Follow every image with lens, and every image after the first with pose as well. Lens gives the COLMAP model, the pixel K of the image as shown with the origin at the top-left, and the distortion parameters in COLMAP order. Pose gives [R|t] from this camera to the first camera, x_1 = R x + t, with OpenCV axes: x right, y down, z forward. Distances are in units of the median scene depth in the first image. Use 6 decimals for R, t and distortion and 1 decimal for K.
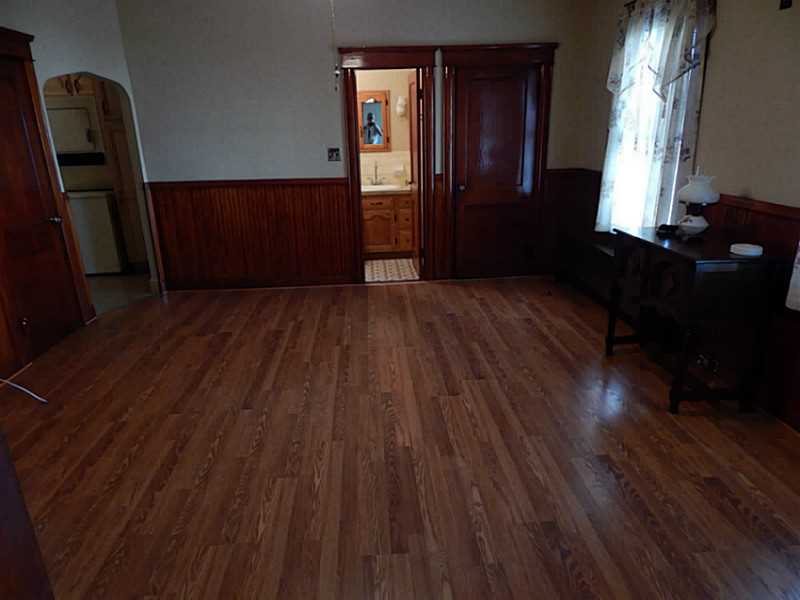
lens RADIAL K [[523.7, 0, 399.6], [0, 523.7, 297.9], [0, 0, 1]] dist [-0.005351, 0.000043]
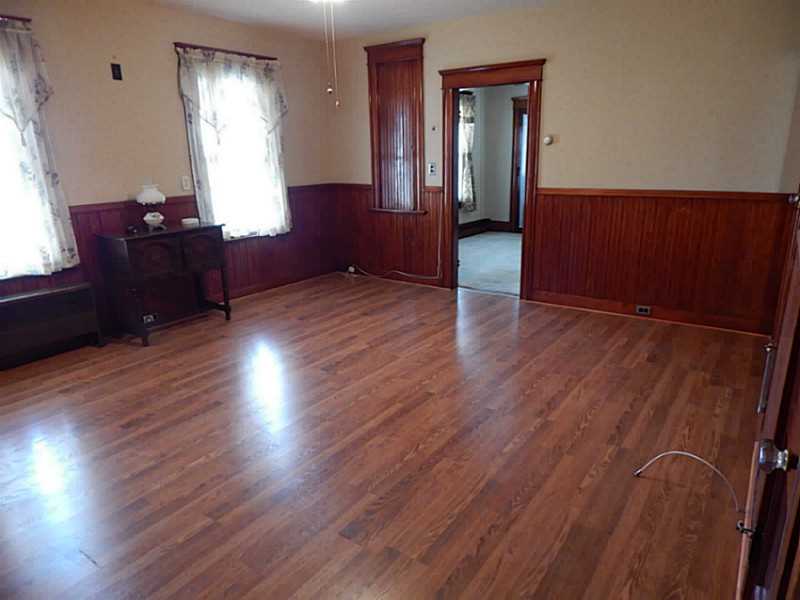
lens RADIAL K [[523.7, 0, 399.7], [0, 523.7, 303.0], [0, 0, 1]] dist [-0.005351, 0.000043]
pose [[-0.766241, -0.135639, 0.628074, -0.911488], [0.238418, 0.847672, 0.473930, -0.476975], [-0.596684, 0.512888, -0.617182, 1.641336]]
